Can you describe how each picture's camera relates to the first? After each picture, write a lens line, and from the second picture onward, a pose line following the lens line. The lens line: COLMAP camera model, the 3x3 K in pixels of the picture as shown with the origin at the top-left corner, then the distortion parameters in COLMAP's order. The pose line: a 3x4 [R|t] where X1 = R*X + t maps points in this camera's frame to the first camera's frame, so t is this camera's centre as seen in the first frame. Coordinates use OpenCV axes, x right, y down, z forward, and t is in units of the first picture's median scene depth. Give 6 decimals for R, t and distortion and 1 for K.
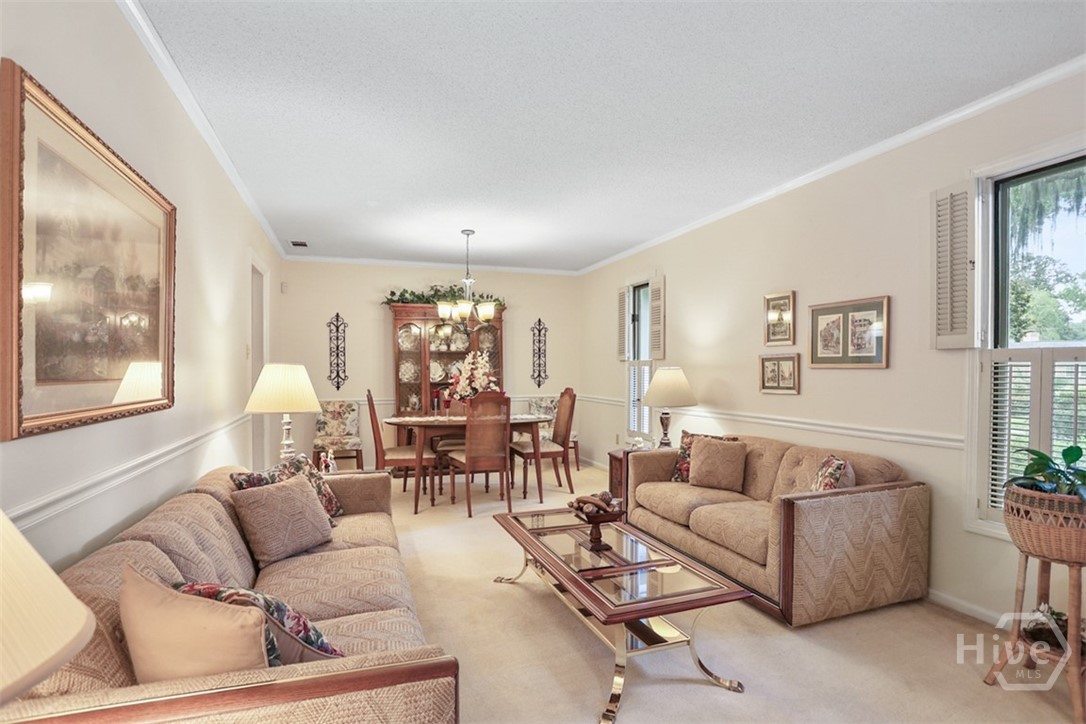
lens RADIAL K [[535.1, 0, 538.6], [0, 535.1, 376.7], [0, 0, 1]] dist [-0.045148, 0.000391]
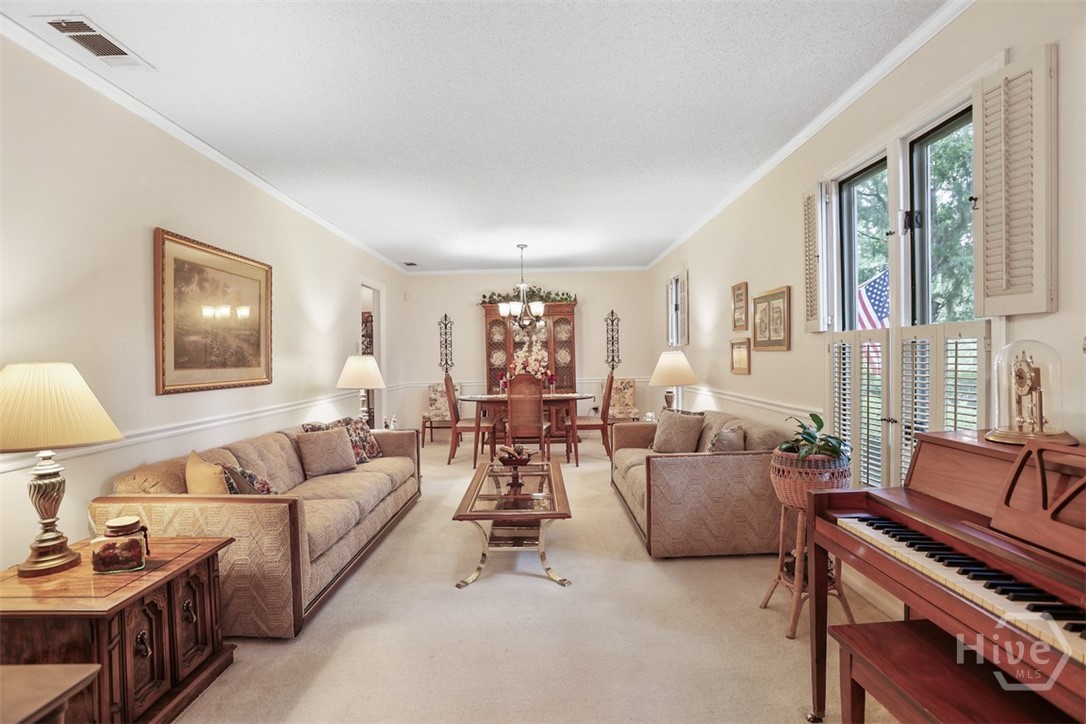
lens RADIAL K [[524.2, 0, 539.9], [0, 524.2, 355.6], [0, 0, 1]] dist [-0.051072, 0.000353]
pose [[0.940998, -0.018768, -0.337893, 0.432204], [0.014745, 0.999787, -0.014471, 0.002899], [0.338092, 0.008635, 0.941073, -0.180304]]
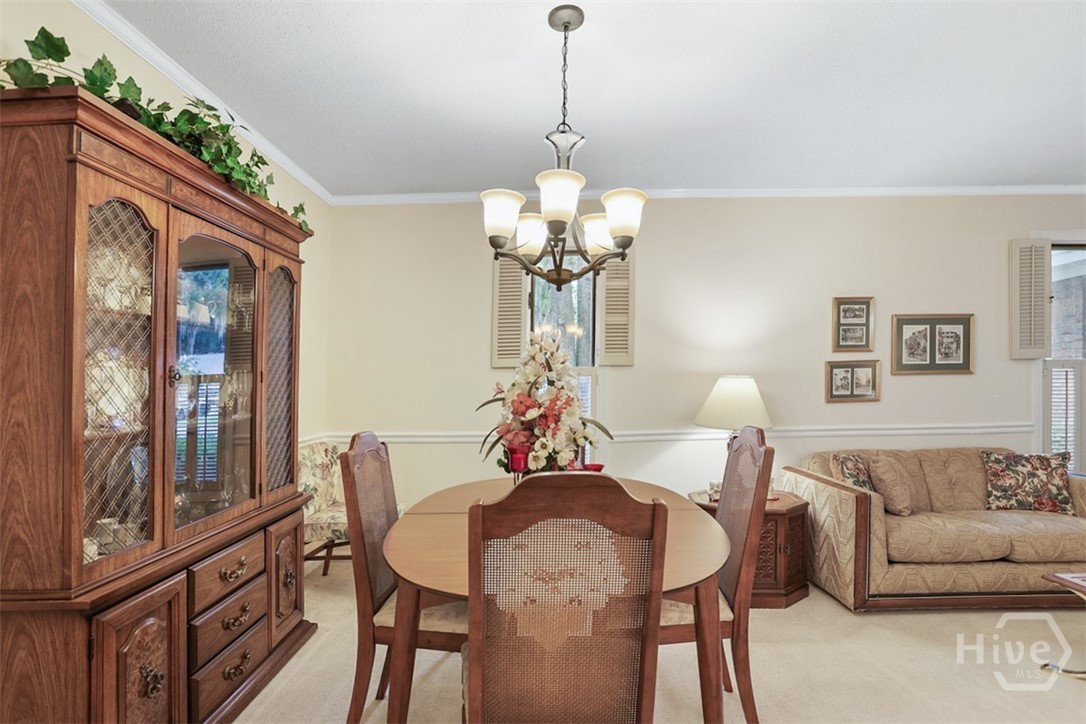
lens RADIAL K [[535.1, 0, 538.6], [0, 535.1, 376.7], [0, 0, 1]] dist [-0.045148, 0.000391]
pose [[0.350884, 0.003076, 0.936414, -0.649360], [0.026949, 0.999547, -0.013381, -0.016402], [-0.936031, 0.029930, 0.350642, 1.220279]]
